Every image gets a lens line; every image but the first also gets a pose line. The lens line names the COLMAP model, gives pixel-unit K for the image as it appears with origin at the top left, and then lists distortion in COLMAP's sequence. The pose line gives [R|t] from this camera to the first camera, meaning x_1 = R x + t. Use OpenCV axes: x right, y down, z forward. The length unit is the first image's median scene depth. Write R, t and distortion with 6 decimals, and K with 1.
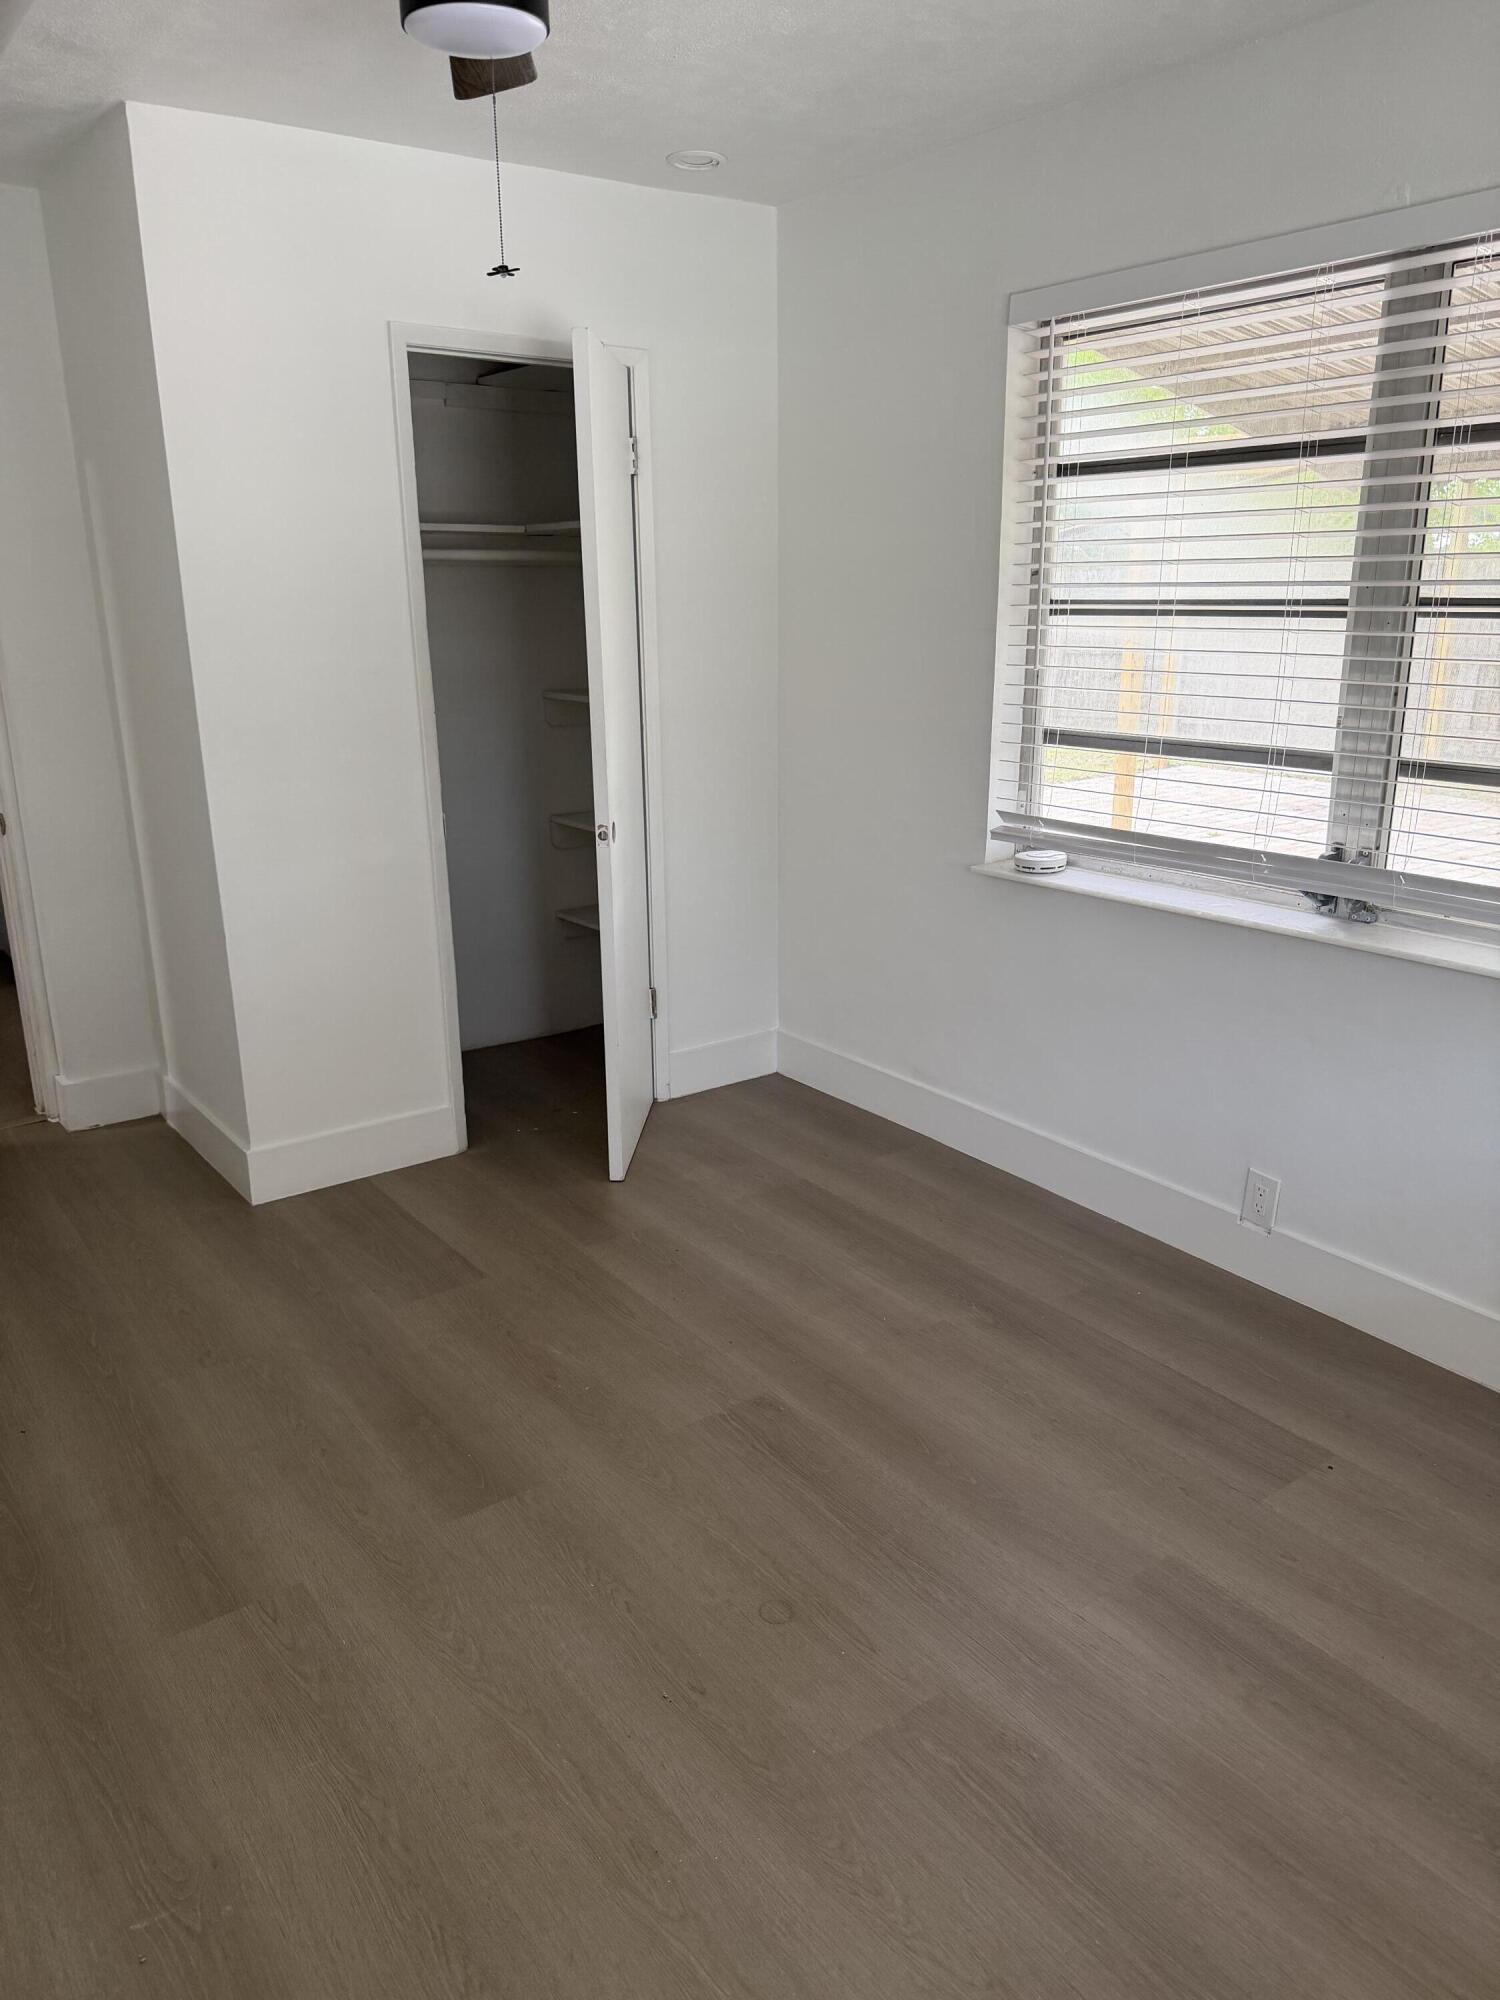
lens RADIAL K [[1390.0, 0, 758.9], [0, 1390.0, 985.1], [0, 0, 1]] dist [0.057912, -0.103684]
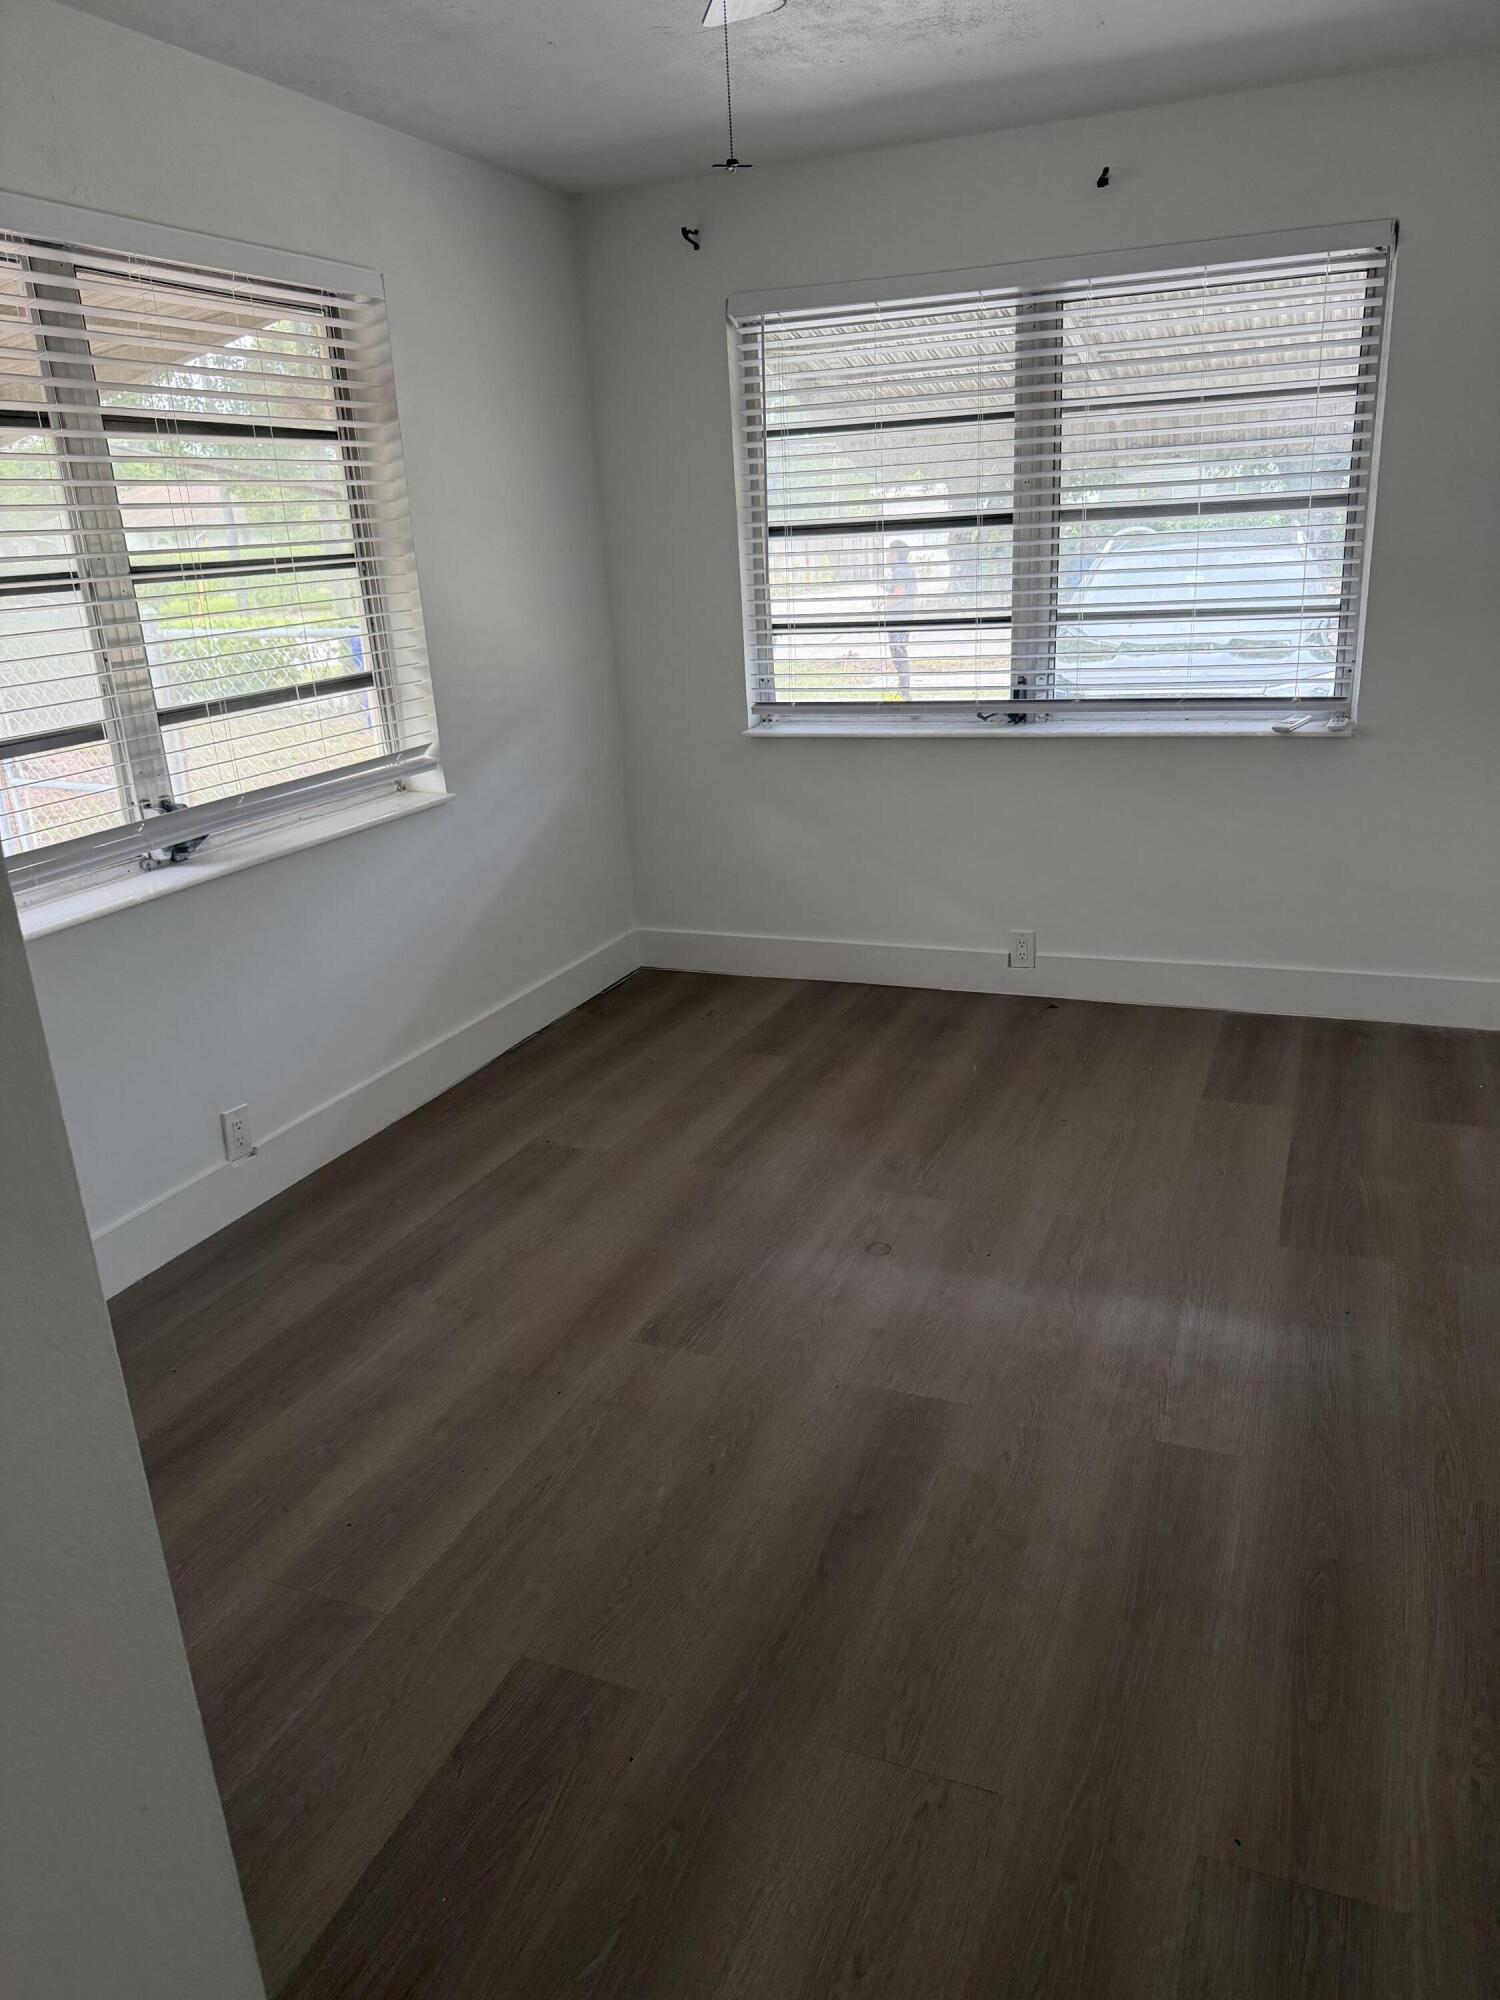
lens RADIAL K [[1390.0, 0, 758.9], [0, 1390.0, 985.1], [0, 0, 1]] dist [0.057912, -0.103684]
pose [[-0.506591, -0.243513, 0.827083, -0.766385], [0.286873, 0.857022, 0.428038, -0.314598], [-0.813061, 0.454108, -0.364303, 1.114204]]
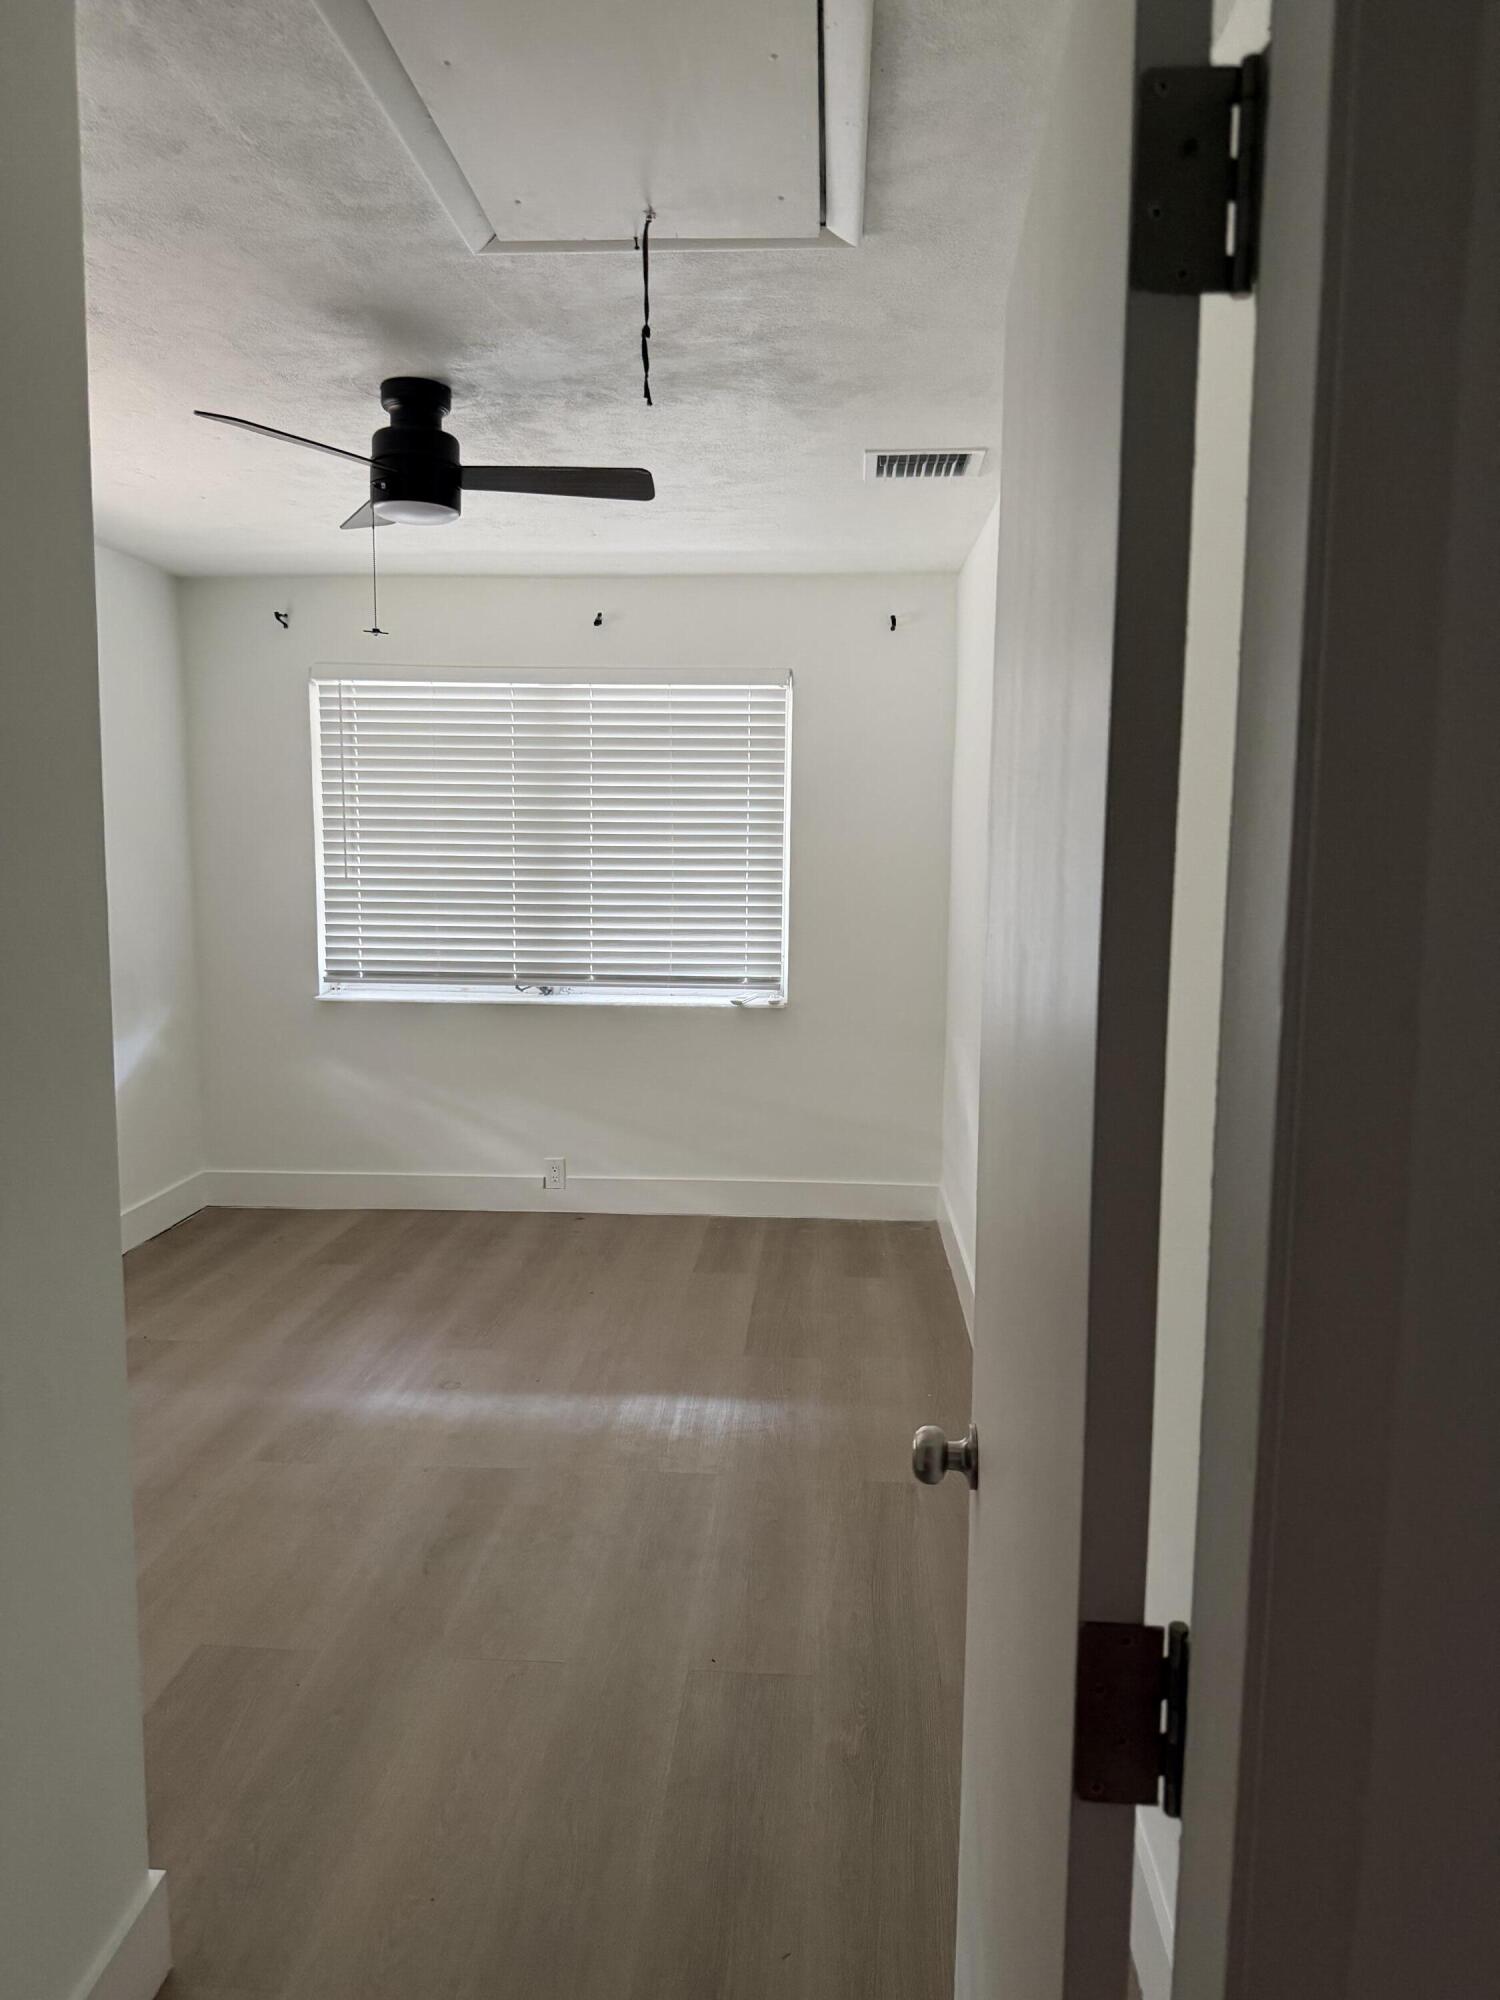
lens RADIAL K [[1390.0, 0, 758.9], [0, 1390.0, 985.1], [0, 0, 1]] dist [0.057912, -0.103684]
pose [[-0.763634, -0.083972, 0.640166, -1.042799], [0.159218, 0.936394, 0.312755, -0.399542], [-0.625710, 0.340756, -0.701693, 1.372704]]
